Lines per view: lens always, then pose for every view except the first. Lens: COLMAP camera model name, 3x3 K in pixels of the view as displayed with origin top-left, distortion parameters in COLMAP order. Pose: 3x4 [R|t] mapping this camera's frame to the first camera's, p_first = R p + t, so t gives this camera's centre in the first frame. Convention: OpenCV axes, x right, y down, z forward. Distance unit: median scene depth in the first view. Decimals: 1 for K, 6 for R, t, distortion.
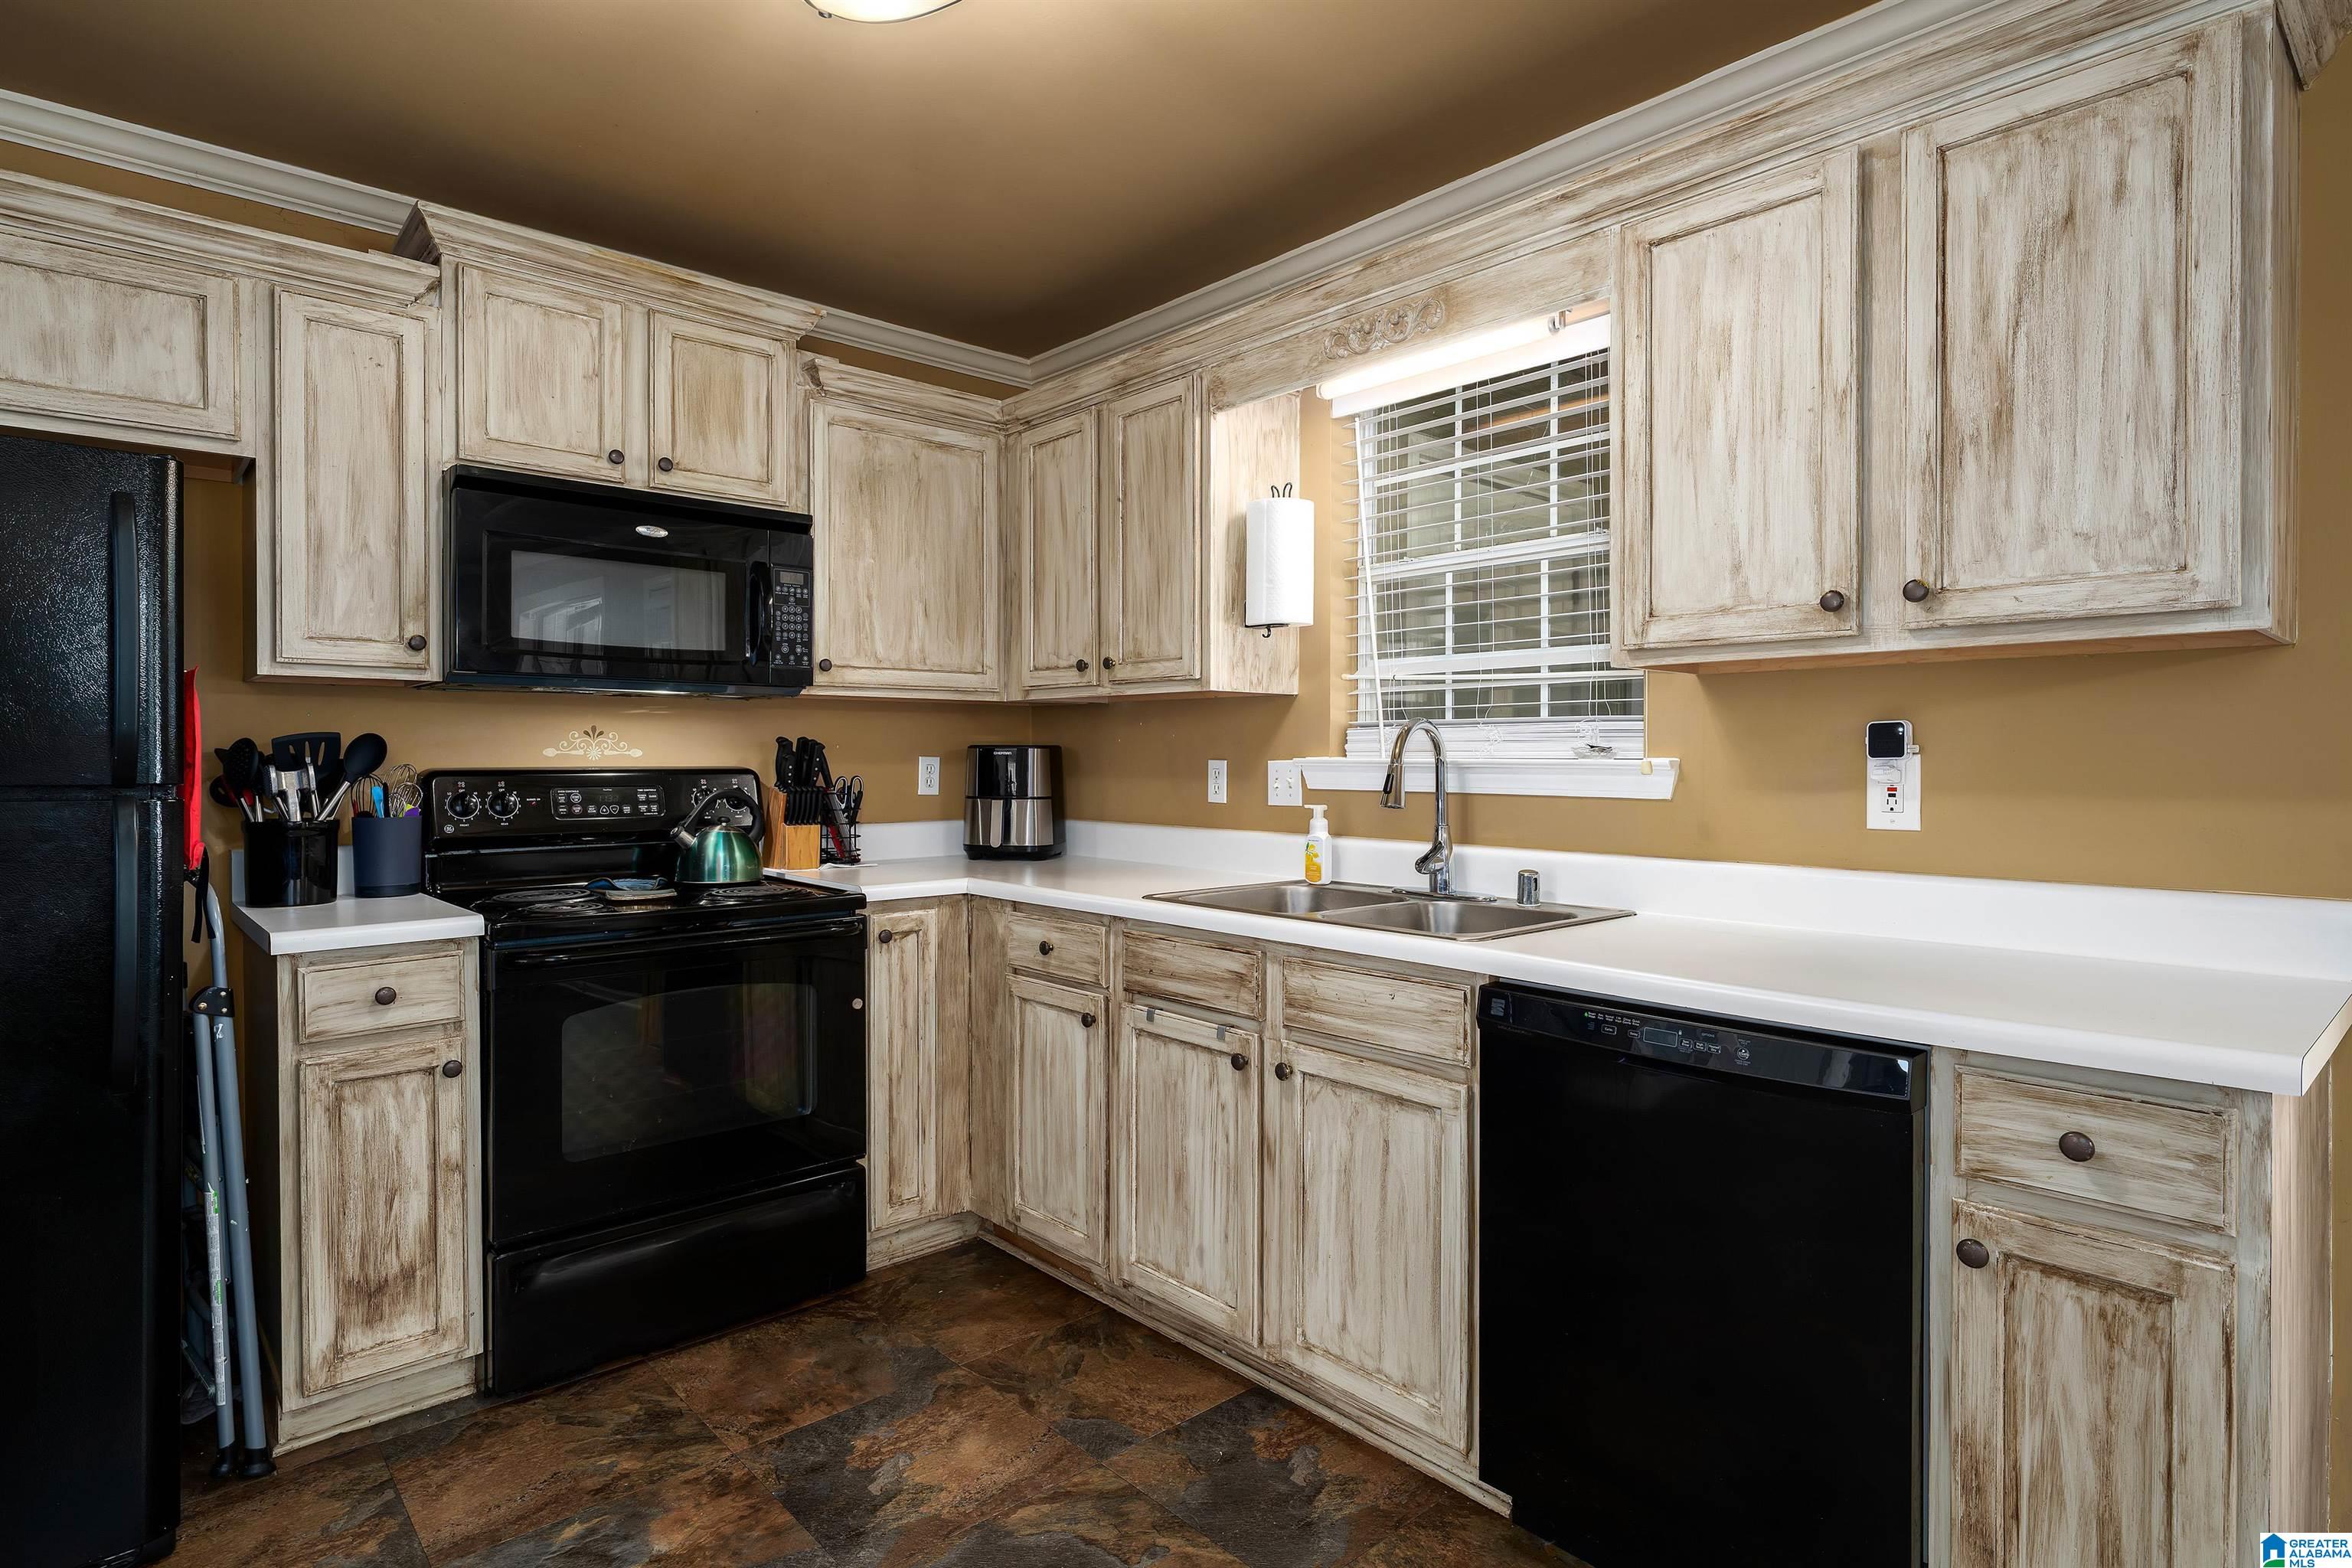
lens RADIAL K [[1216.4, 0, 1185.1], [0, 1216.4, 763.4], [0, 0, 1]] dist [-0.001209, 0.000111]
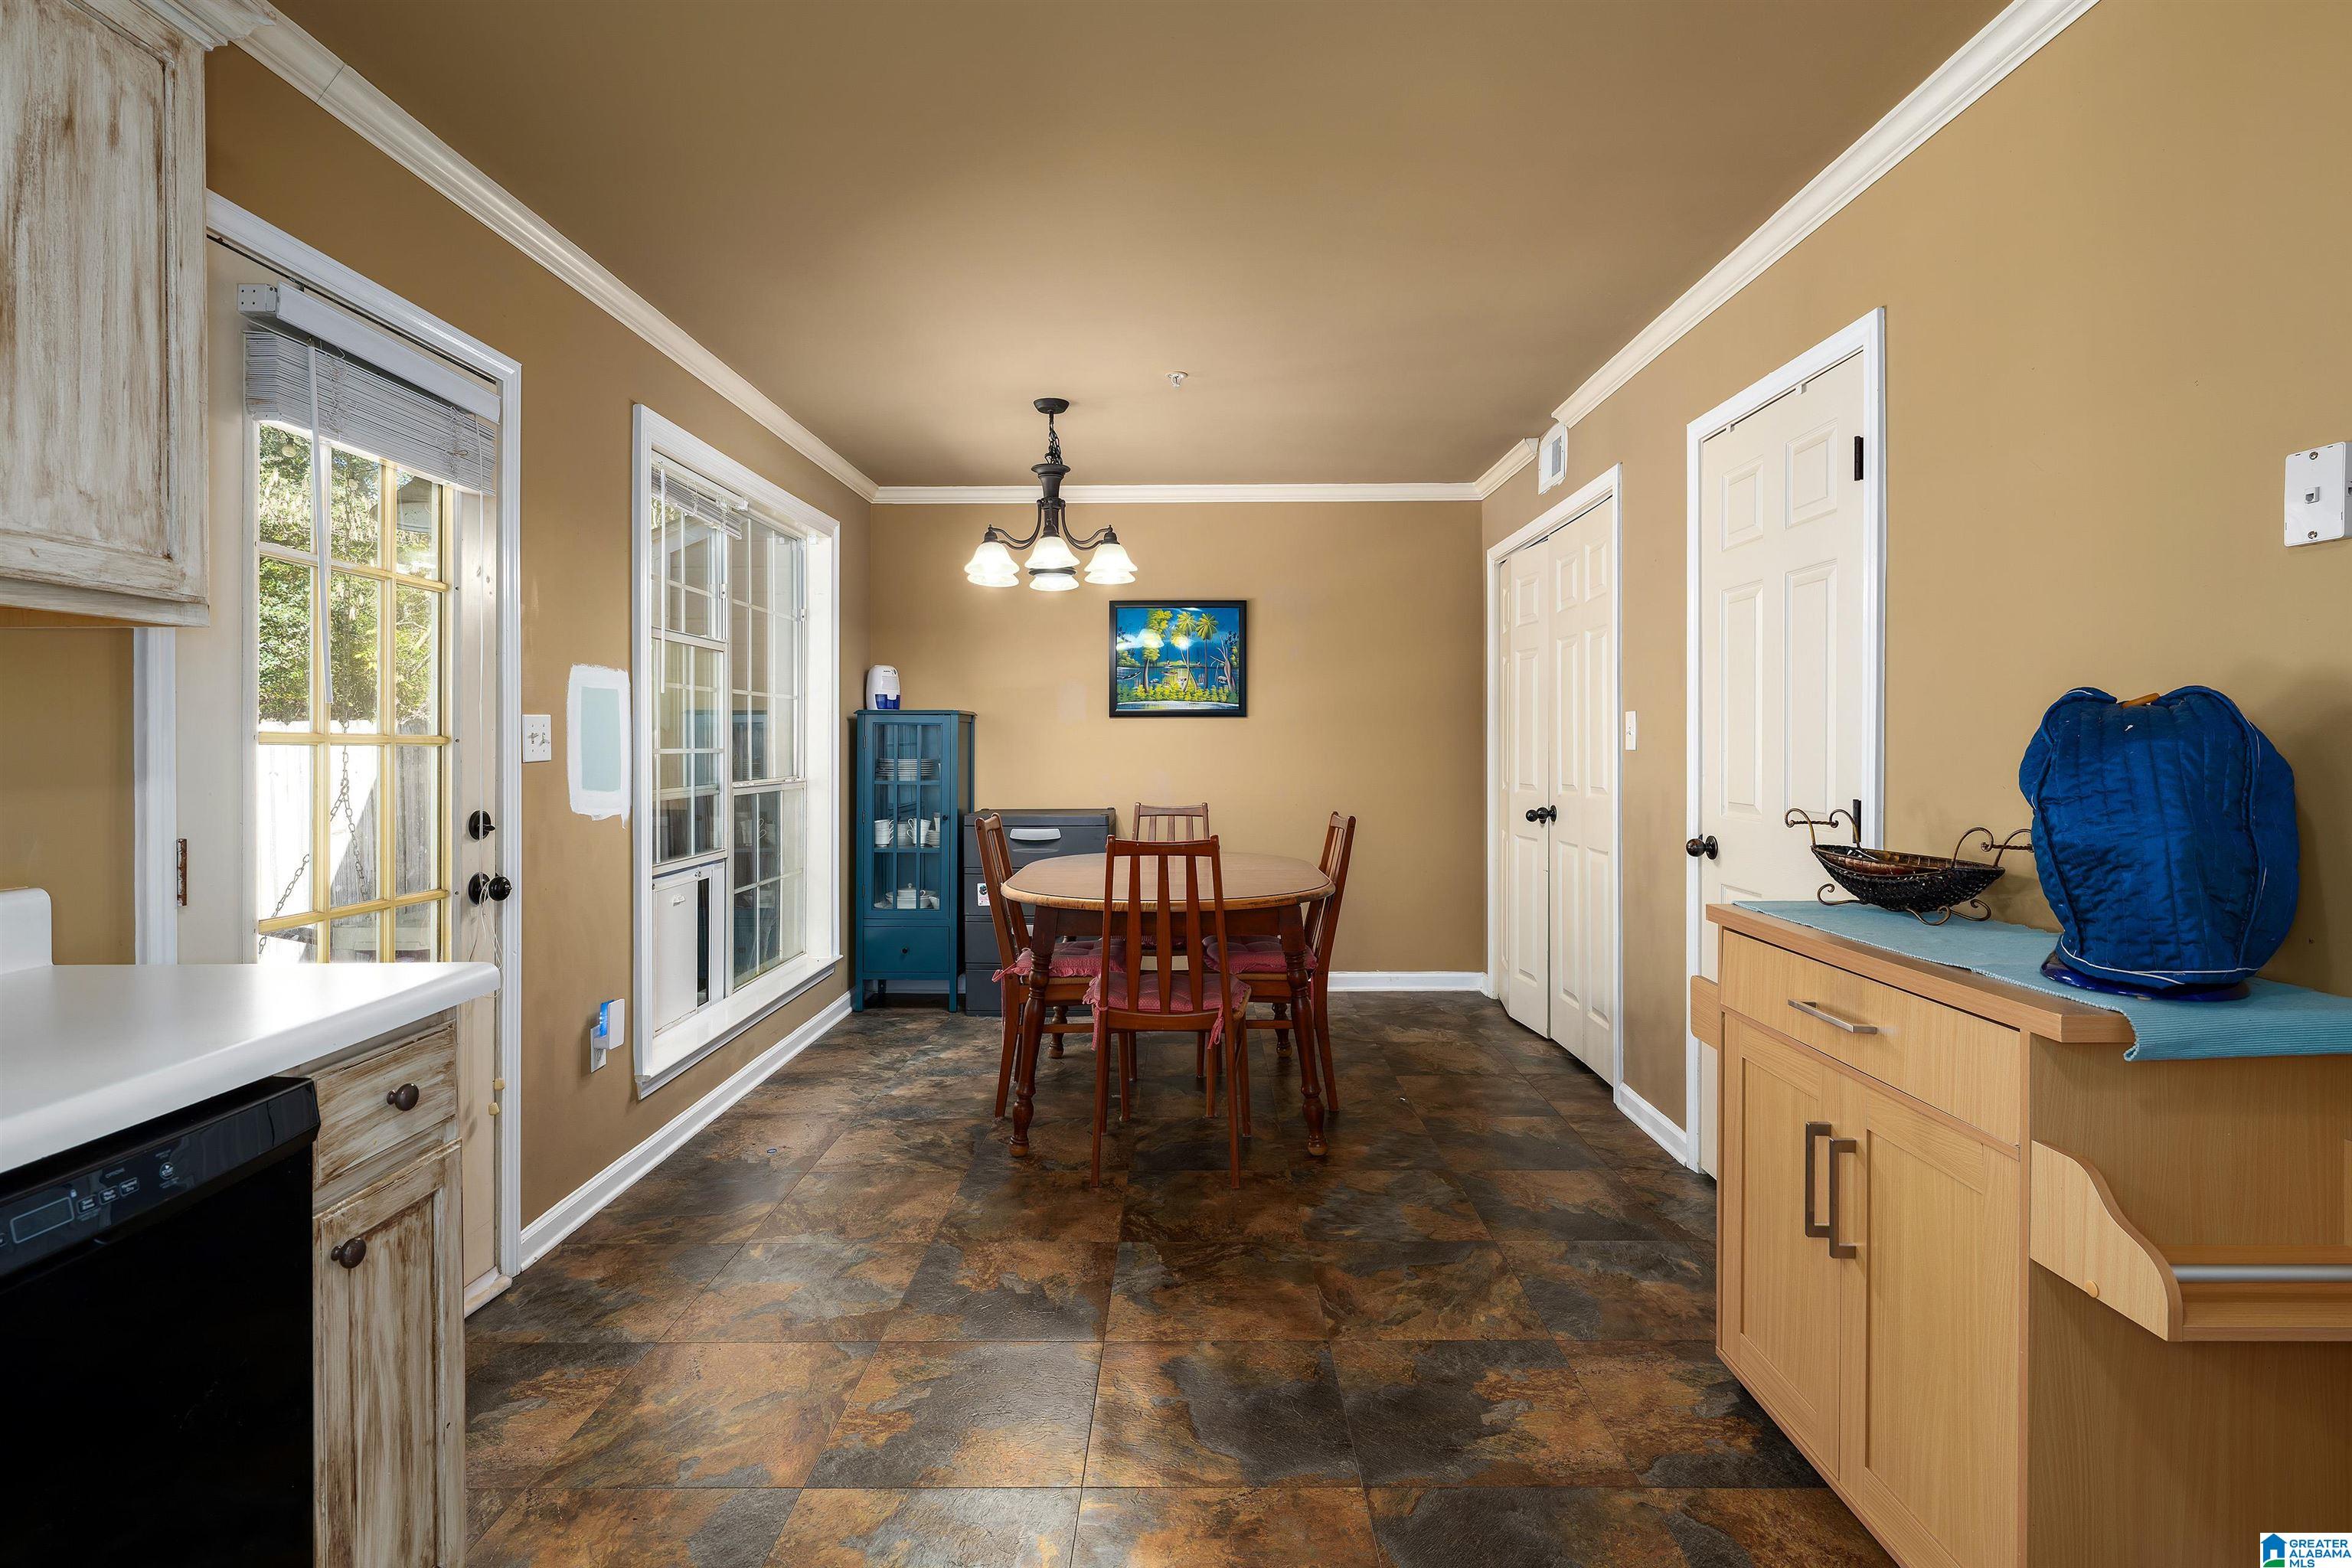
lens RADIAL K [[1138.3, 0, 1179.2], [0, 1138.3, 747.7], [0, 0, 1]] dist [-0.000506, 0.000215]
pose [[-0.733864, 0.000143, 0.679297, -0.279513], [0.008631, 0.999921, 0.009114, -0.003559], [-0.679242, 0.012551, -0.733807, 0.736593]]
